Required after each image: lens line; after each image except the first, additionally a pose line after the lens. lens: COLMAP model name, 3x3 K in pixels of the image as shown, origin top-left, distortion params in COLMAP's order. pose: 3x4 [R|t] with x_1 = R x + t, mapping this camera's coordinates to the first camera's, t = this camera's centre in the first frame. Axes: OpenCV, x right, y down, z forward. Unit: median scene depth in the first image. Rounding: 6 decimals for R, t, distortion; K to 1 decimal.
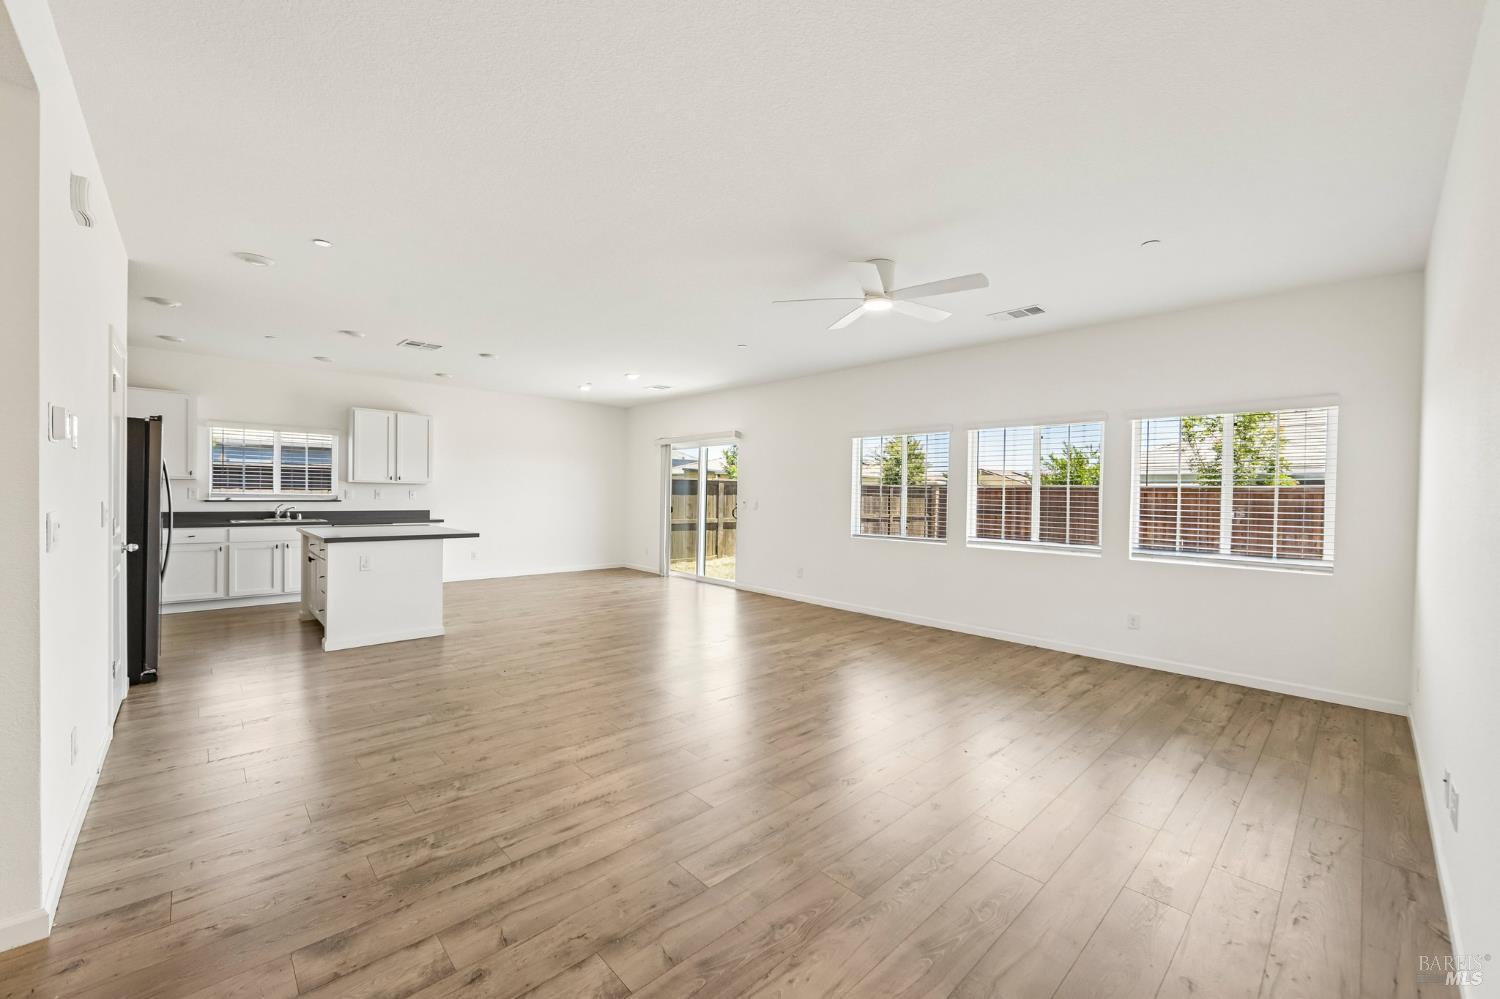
lens RADIAL K [[589.2, 0, 762.3], [0, 589.2, 501.7], [0, 0, 1]] dist [-0.000552, -0.000069]
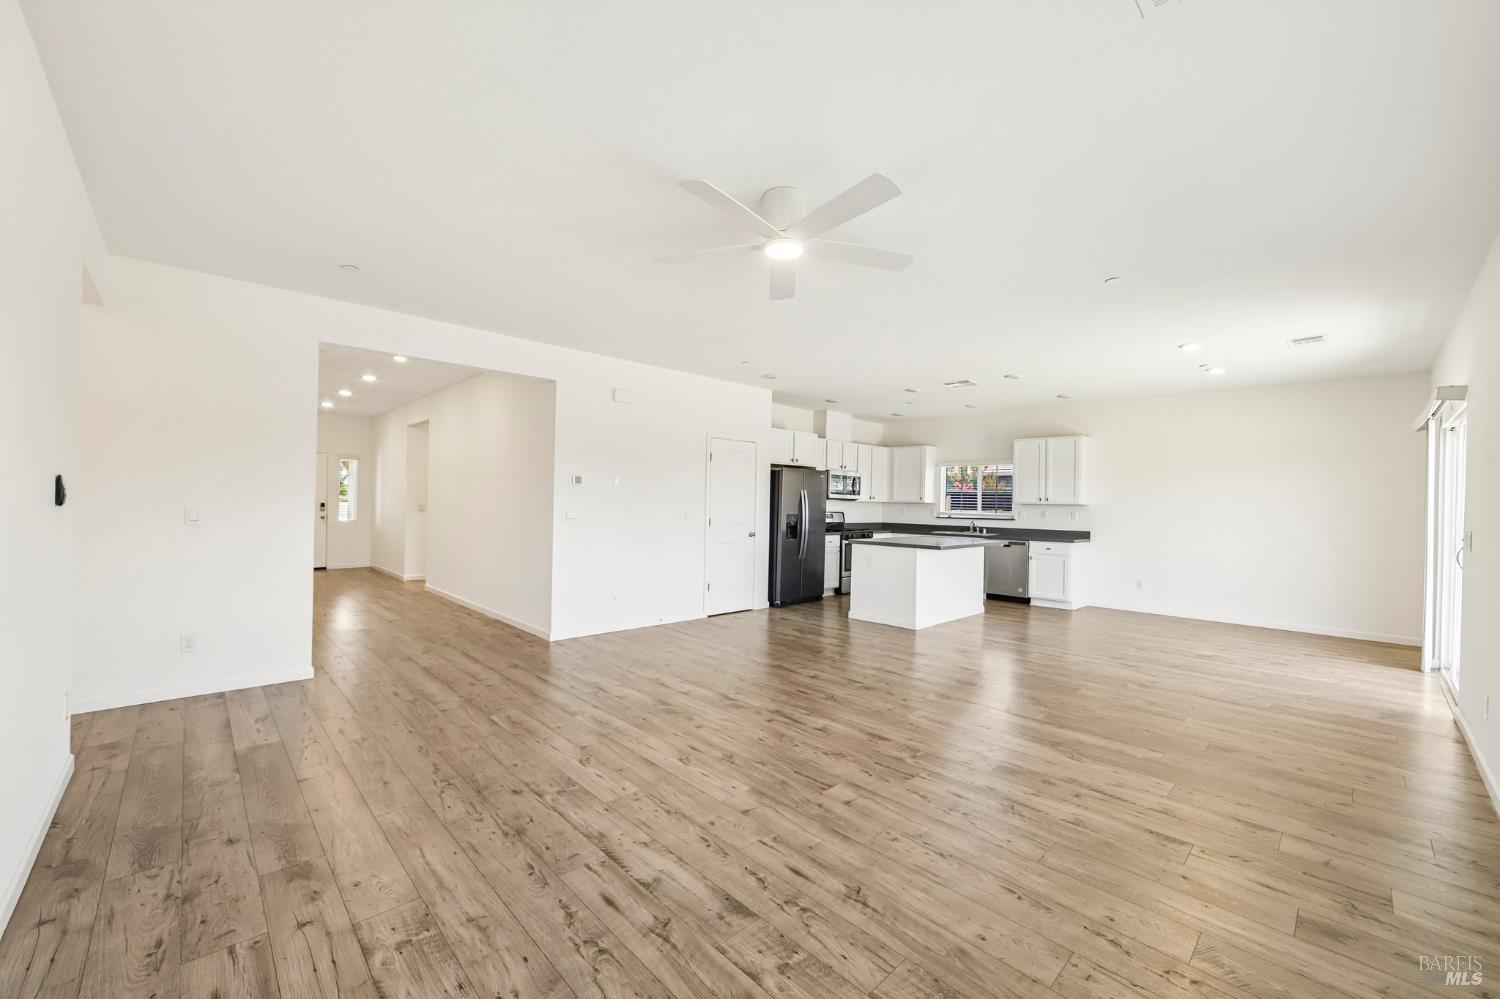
lens RADIAL K [[597.5, 0, 762.6], [0, 597.5, 501.7], [0, 0, 1]] dist [-0.009443, 0.000047]
pose [[0.004374, -0.018529, -0.999819, 0.732379], [-0.033026, 0.999280, -0.018663, 0.002211], [0.999445, 0.033102, 0.003759, 0.757849]]
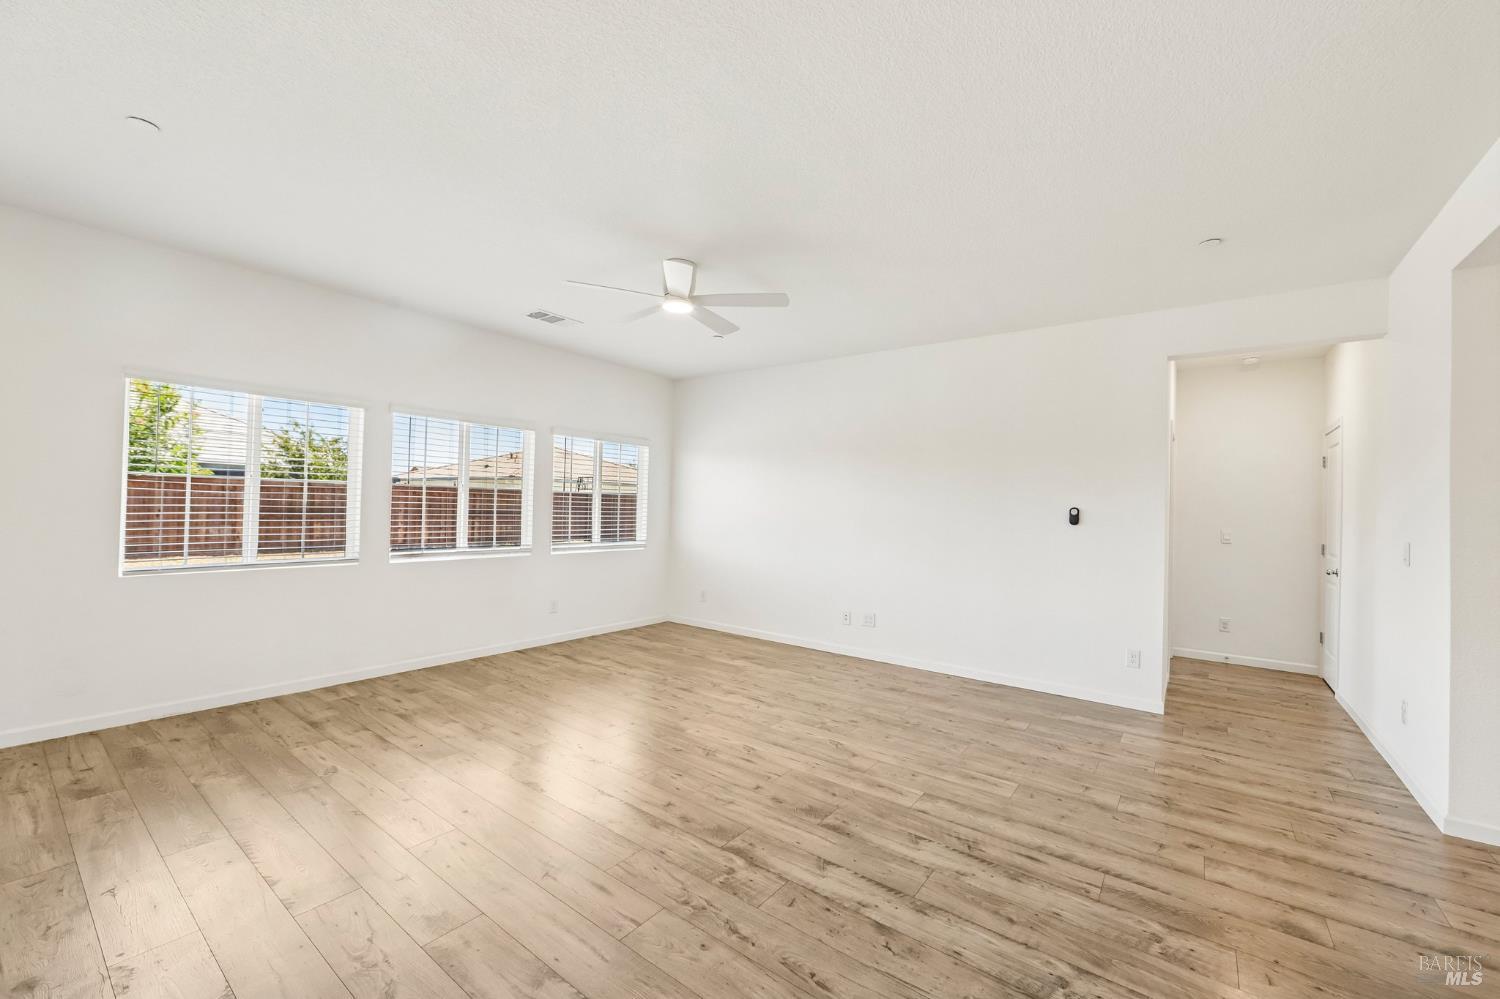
lens RADIAL K [[589.2, 0, 762.3], [0, 589.2, 501.7], [0, 0, 1]] dist [-0.000552, -0.000069]
pose [[-0.165577, -0.010496, 0.986141, -0.595424], [-0.014057, 0.999867, 0.008282, -0.020727], [-0.986097, -0.012491, -0.165703, 0.787541]]
